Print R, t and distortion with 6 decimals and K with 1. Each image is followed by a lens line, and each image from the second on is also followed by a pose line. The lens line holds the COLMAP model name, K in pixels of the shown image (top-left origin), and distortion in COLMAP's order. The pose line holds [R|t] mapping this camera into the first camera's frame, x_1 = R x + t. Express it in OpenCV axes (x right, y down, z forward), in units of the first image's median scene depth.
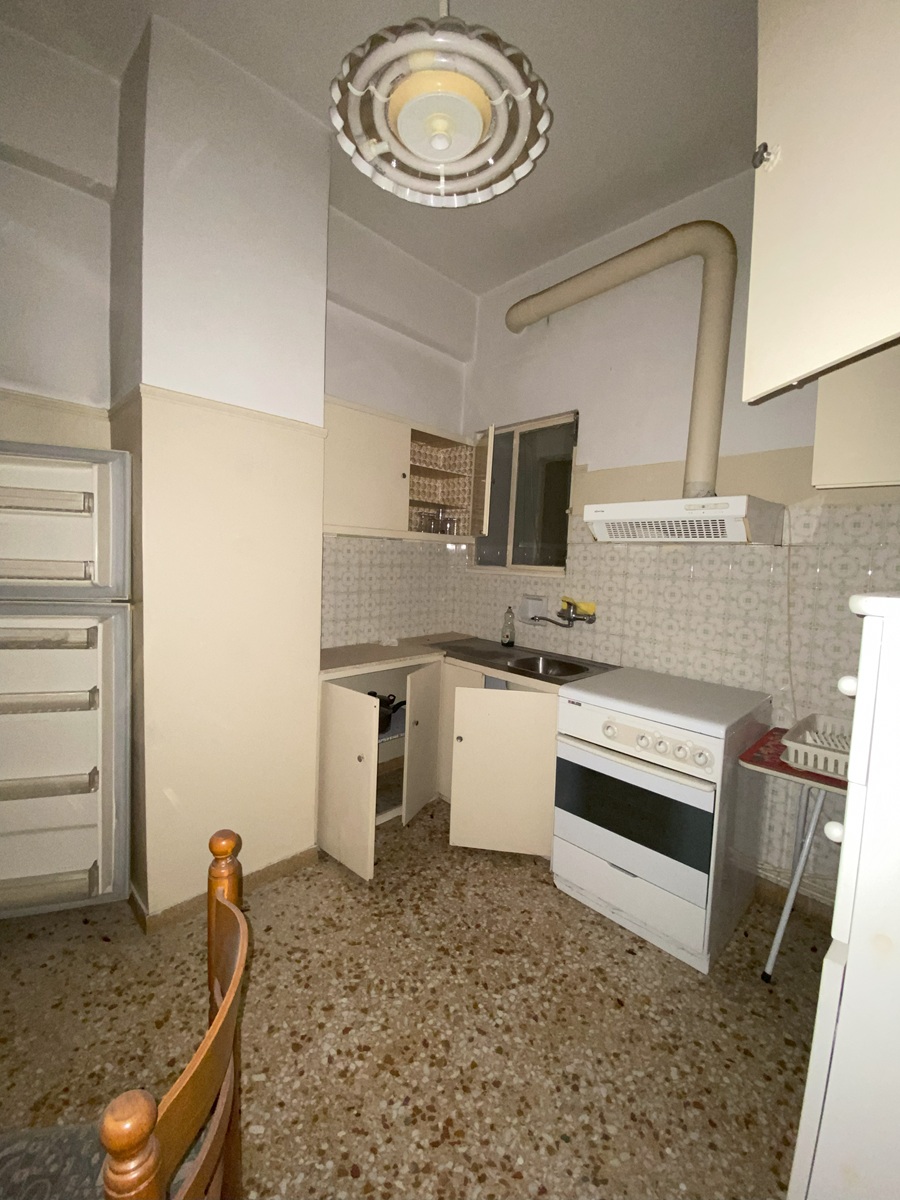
lens RADIAL K [[488.1, 0, 457.3], [0, 488.1, 595.0], [0, 0, 1]] dist [0.021111, -0.021116]
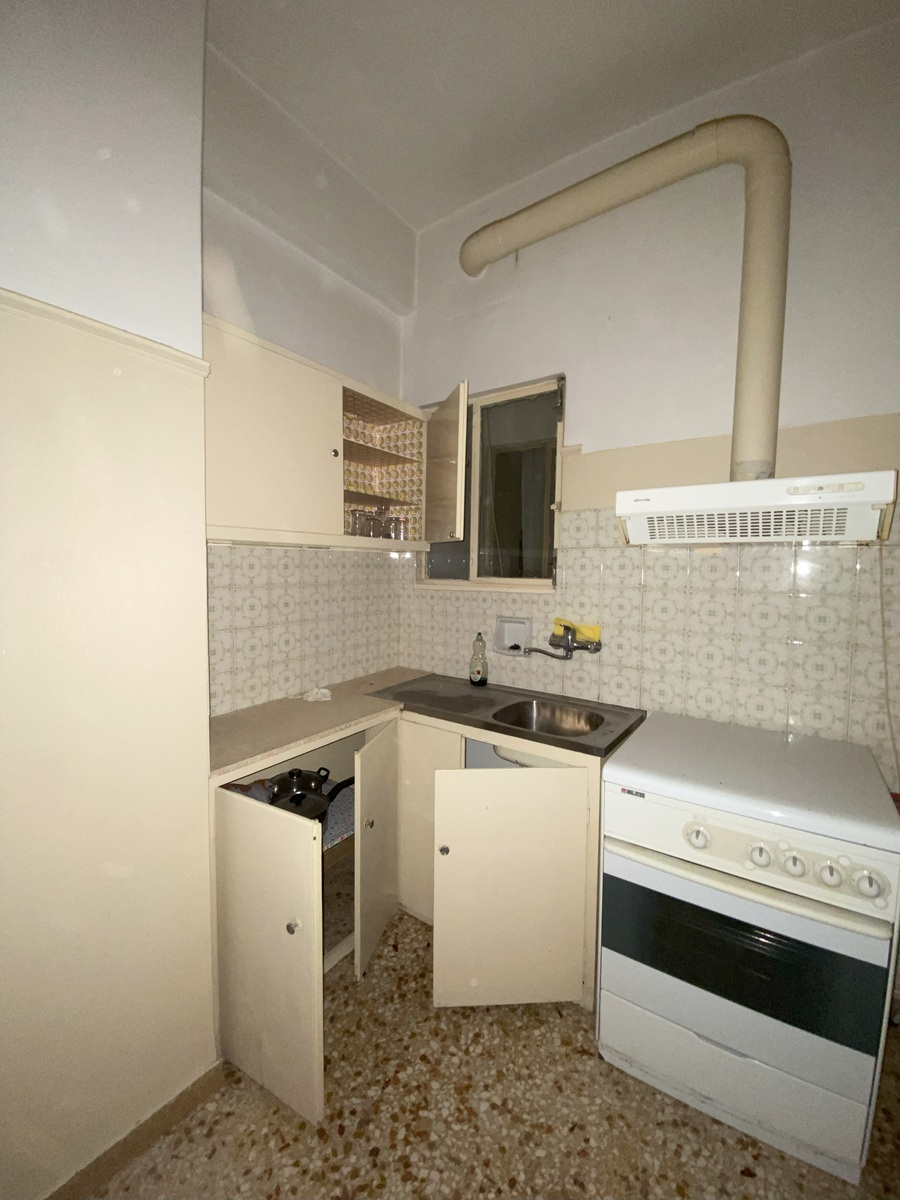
lens RADIAL K [[488.1, 0, 457.3], [0, 488.1, 595.0], [0, 0, 1]] dist [0.021111, -0.021116]
pose [[0.981656, -0.039900, 0.186437, -0.078280], [0.042068, 0.999085, -0.007683, -0.036506], [-0.185960, 0.015385, 0.982437, 0.306781]]
